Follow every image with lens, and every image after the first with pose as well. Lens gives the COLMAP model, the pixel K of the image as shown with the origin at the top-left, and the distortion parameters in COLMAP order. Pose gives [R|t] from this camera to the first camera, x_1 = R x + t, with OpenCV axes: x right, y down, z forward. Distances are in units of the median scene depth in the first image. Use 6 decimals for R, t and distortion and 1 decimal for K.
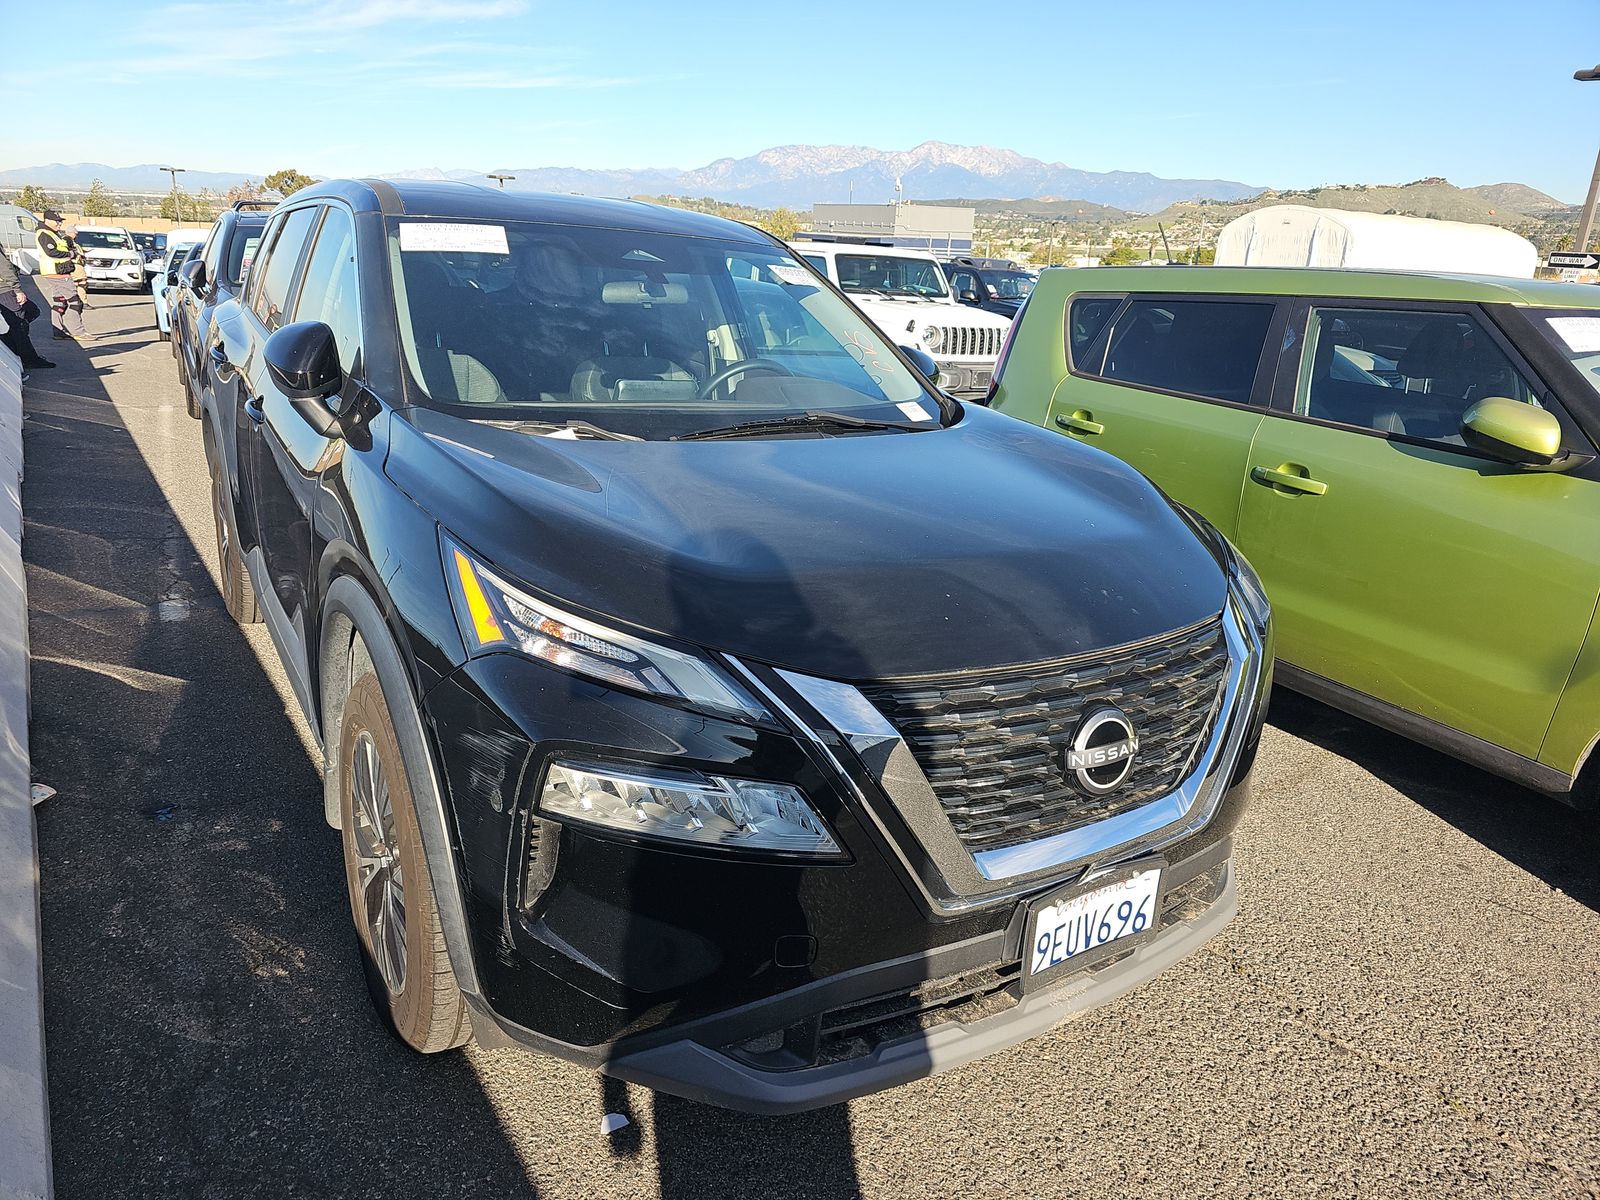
lens RADIAL K [[1077.2, 0, 813.7], [0, 1077.2, 589.3], [0, 0, 1]] dist [0.047896, -0.036418]
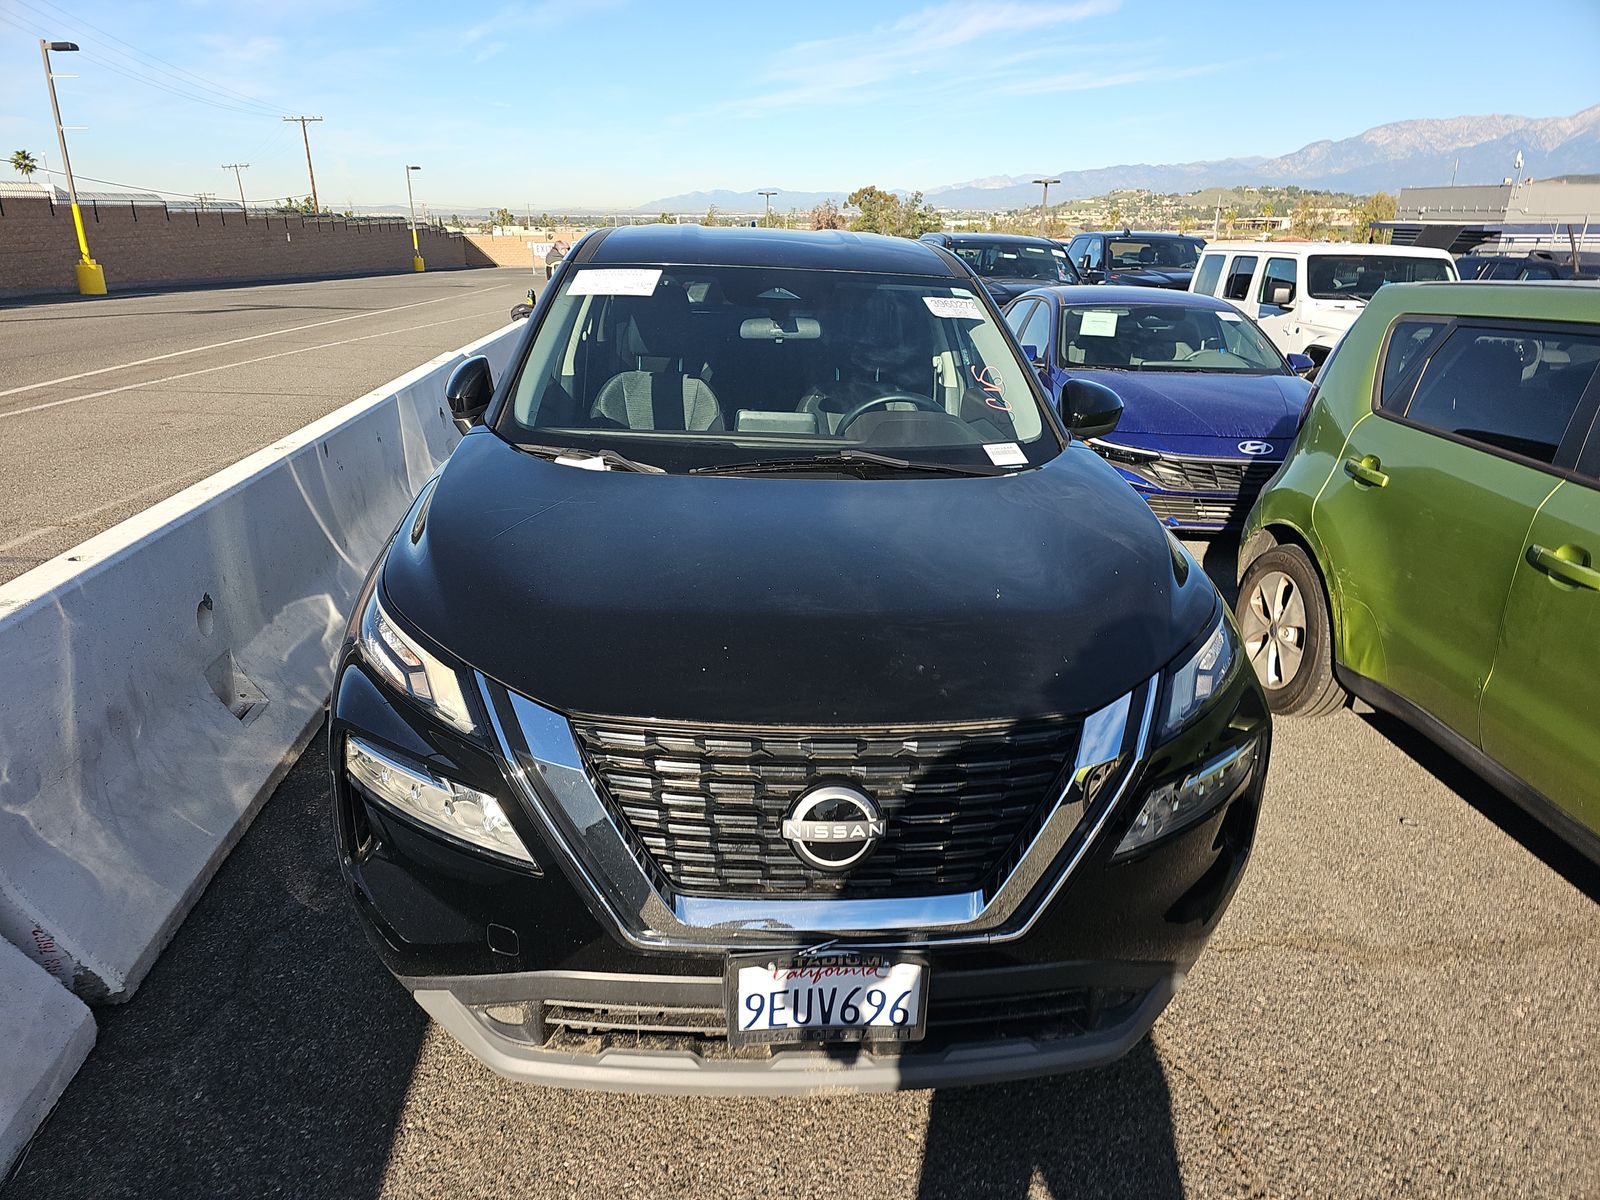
lens RADIAL K [[1077.2, 0, 815.7], [0, 1077.2, 611.7], [0, 0, 1]] dist [0.047896, -0.036418]
pose [[0.883787, 0.125985, -0.450609, 0.387717], [-0.117567, 0.991964, 0.046756, -0.050871], [0.452878, 0.011654, 0.891496, 0.070225]]
